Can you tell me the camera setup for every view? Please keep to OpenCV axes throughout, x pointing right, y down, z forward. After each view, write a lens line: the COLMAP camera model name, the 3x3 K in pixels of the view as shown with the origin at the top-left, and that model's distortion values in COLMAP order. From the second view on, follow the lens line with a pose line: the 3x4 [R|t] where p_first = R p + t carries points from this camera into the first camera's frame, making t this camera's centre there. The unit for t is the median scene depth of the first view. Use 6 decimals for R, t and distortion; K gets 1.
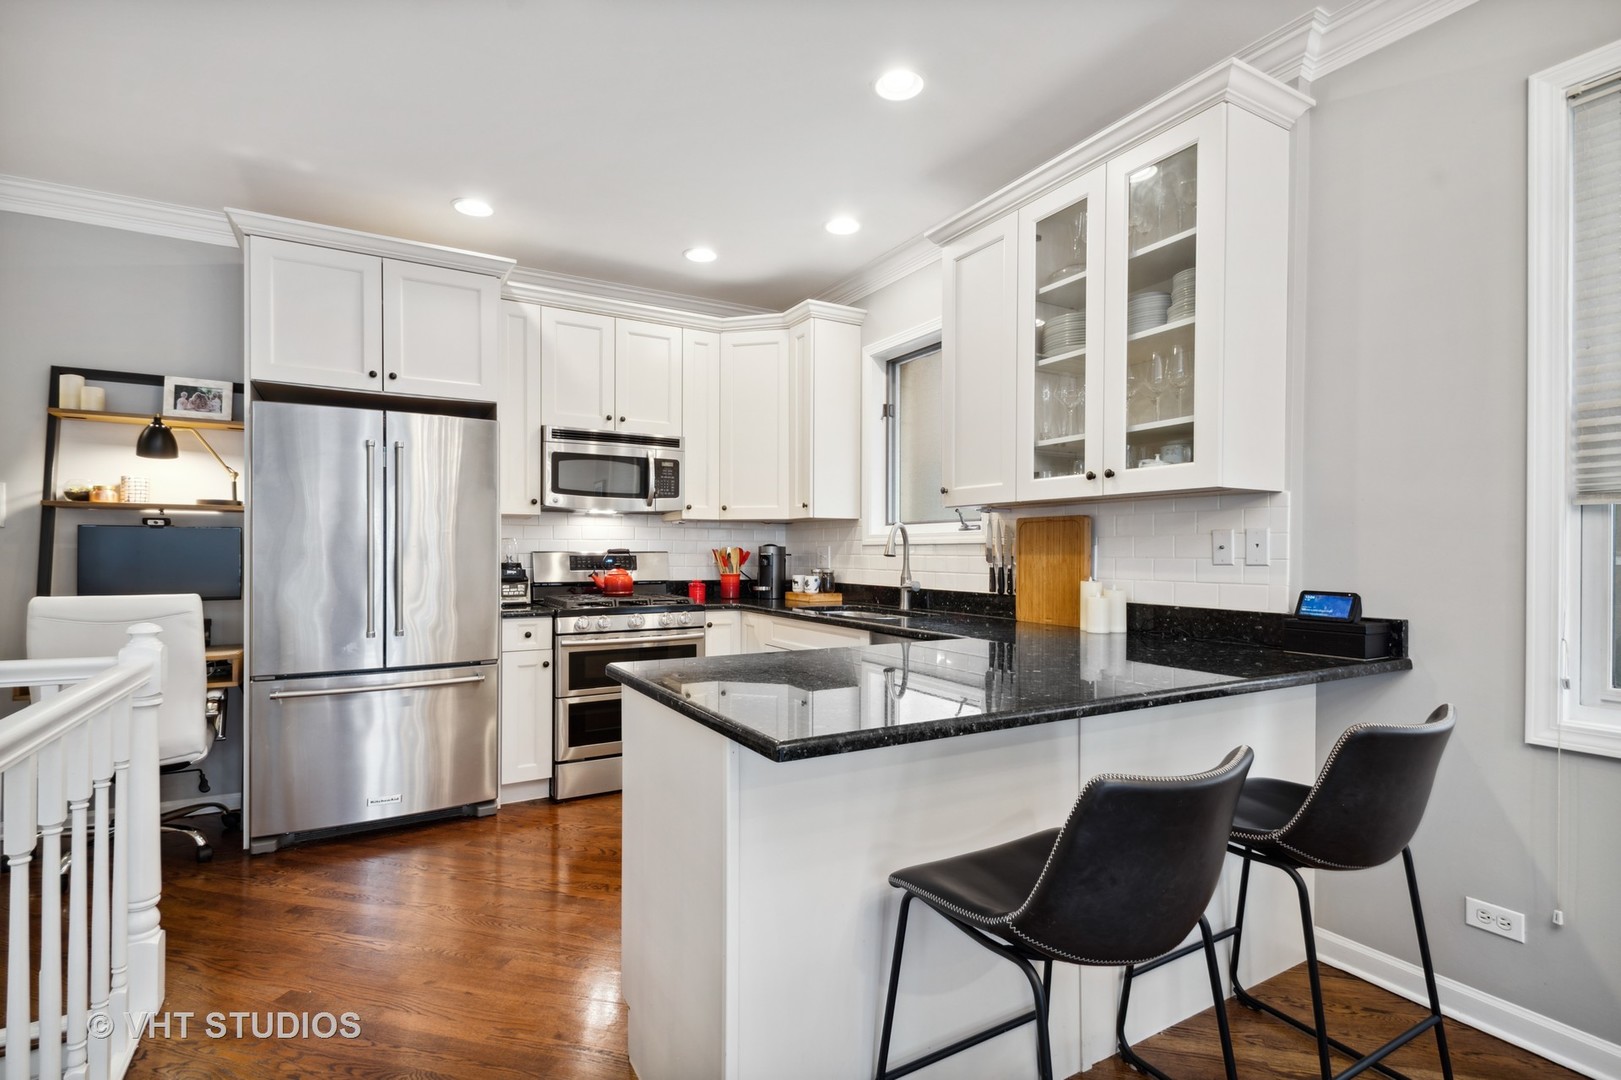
lens RADIAL K [[750.0, 0, 784.2], [0, 750.0, 548.4], [0, 0, 1]] dist [0.038437, -0.020394]
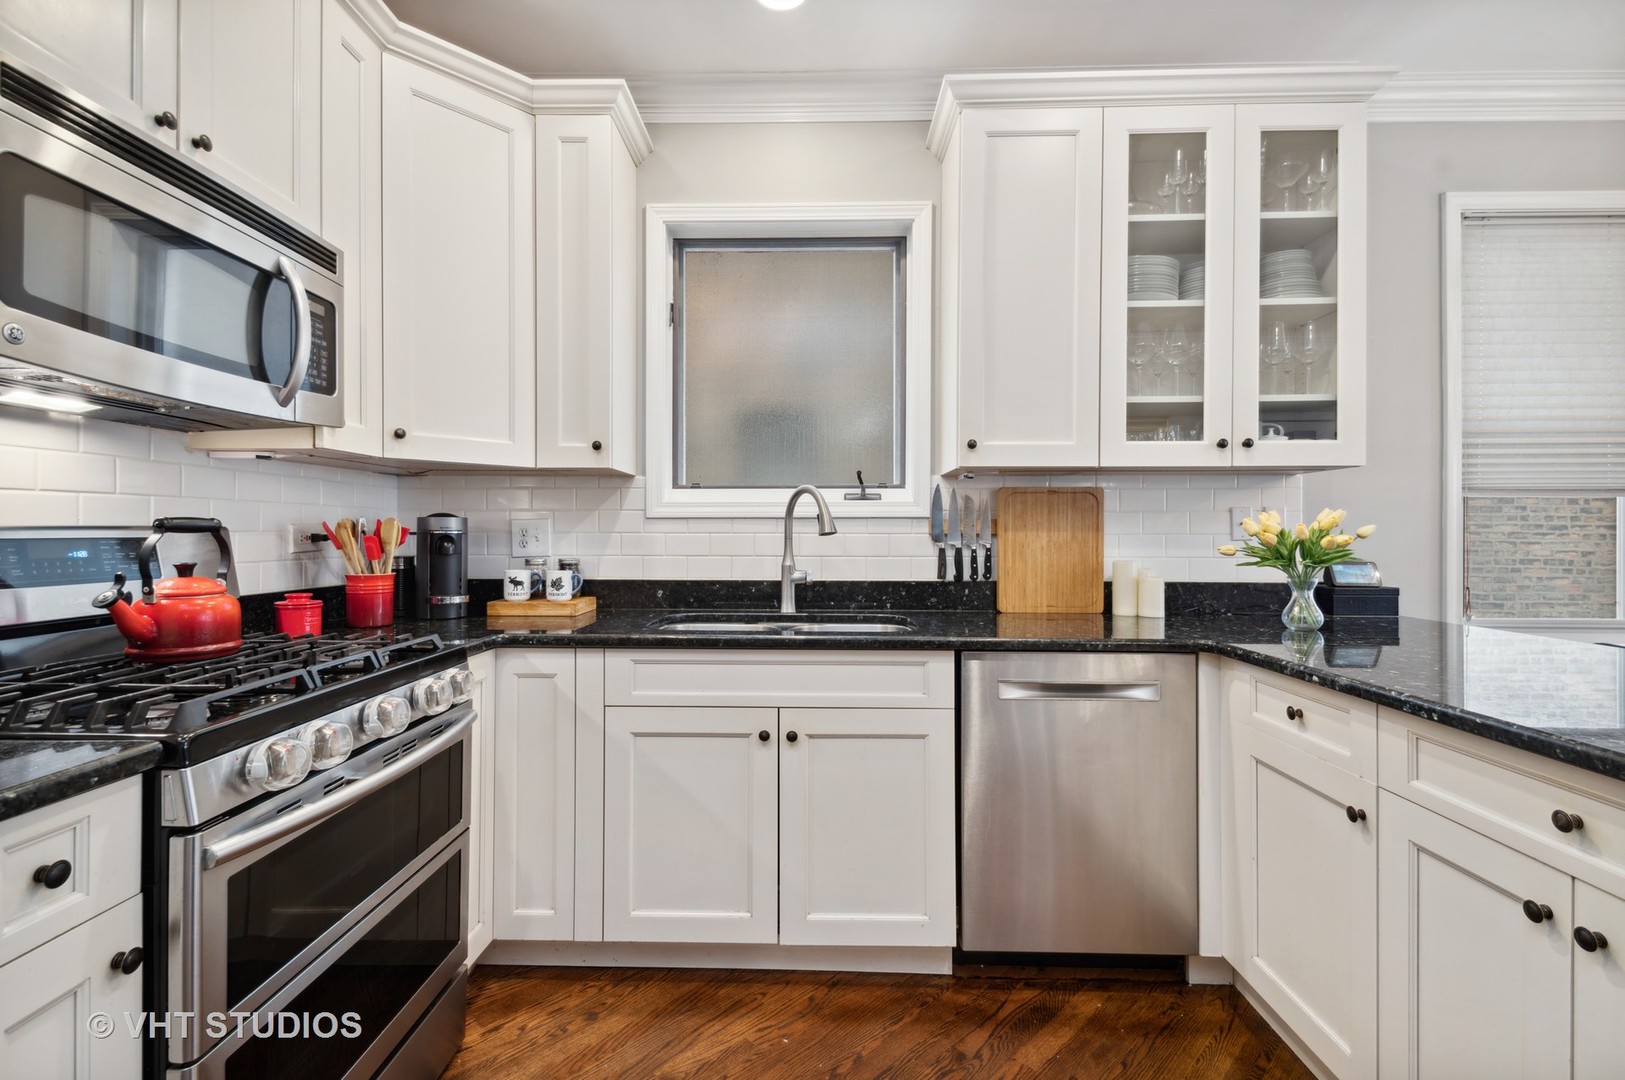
lens RADIAL K [[725.5, 0, 803.9], [0, 725.5, 531.6], [0, 0, 1]] dist [0.033756, -0.015476]
pose [[0.512335, -0.000992, 0.858785, -0.406106], [-0.002389, 0.999994, 0.002581, 0.005779], [-0.858783, -0.003374, 0.512329, 0.658544]]
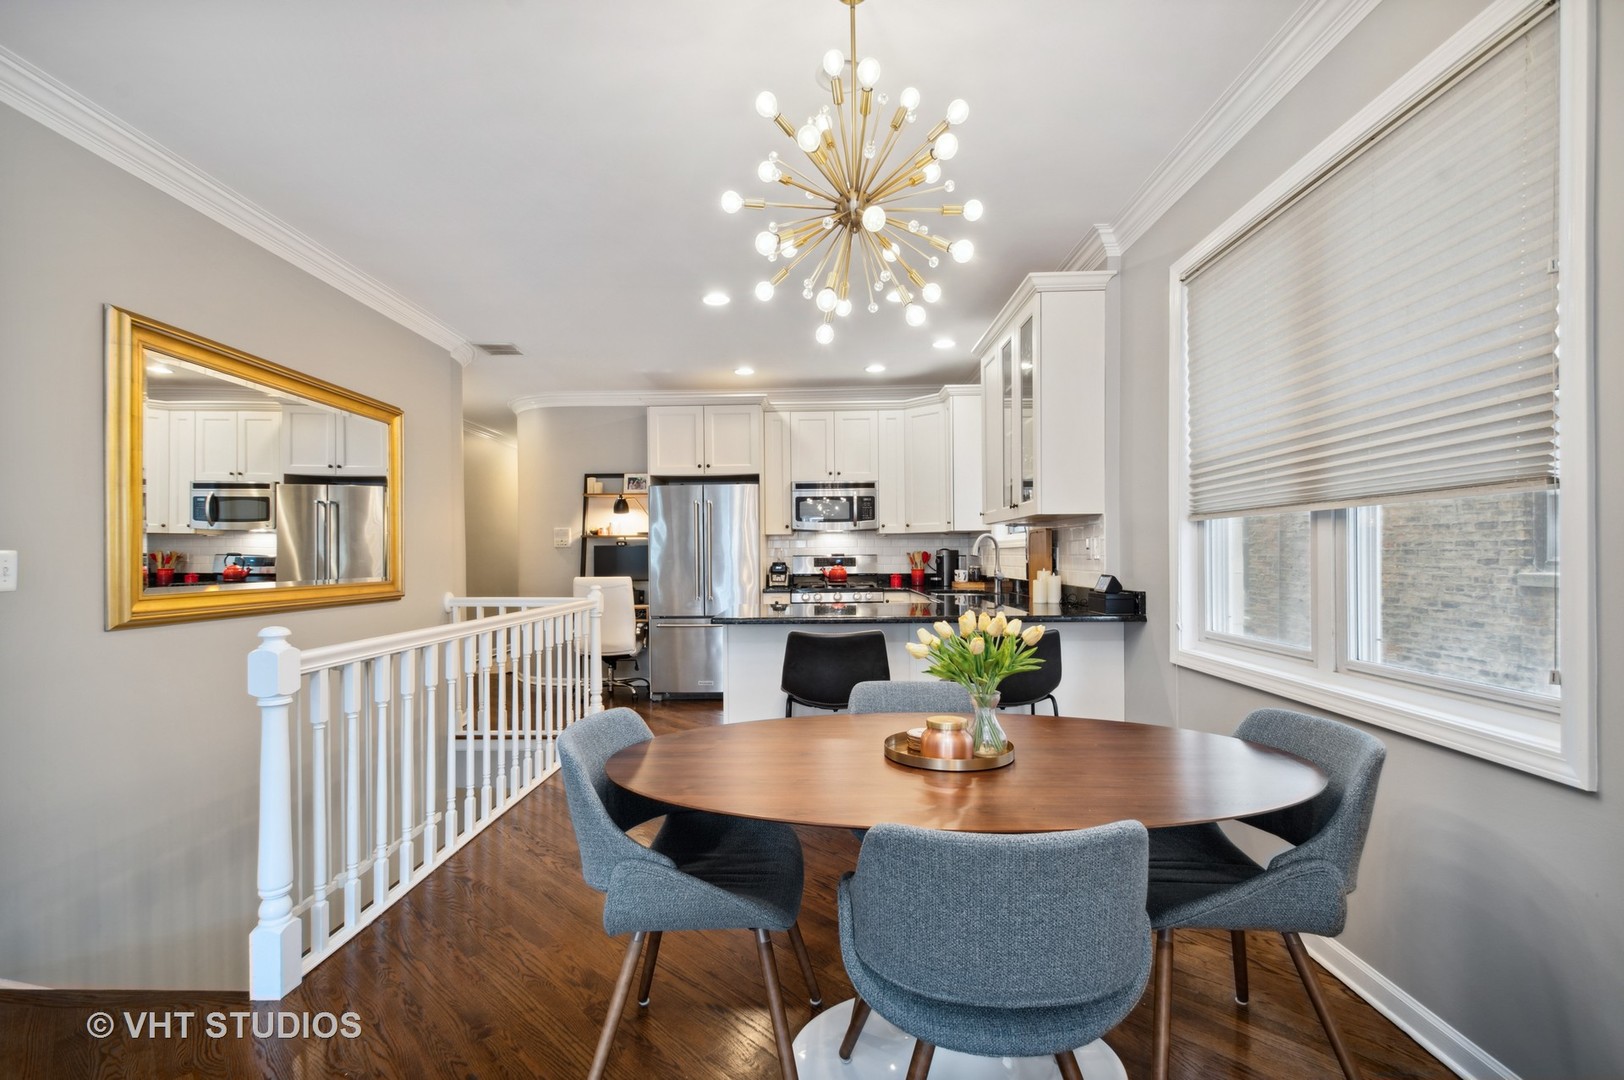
lens RADIAL K [[707.5, 0, 794.7], [0, 707.5, 548.0], [0, 0, 1]] dist [0.032445, -0.016116]
pose [[0.858827, -0.017136, -0.511979, 0.537529], [0.014132, 0.999853, -0.009758, 0.002941], [0.512071, 0.001145, 0.858942, -0.398749]]
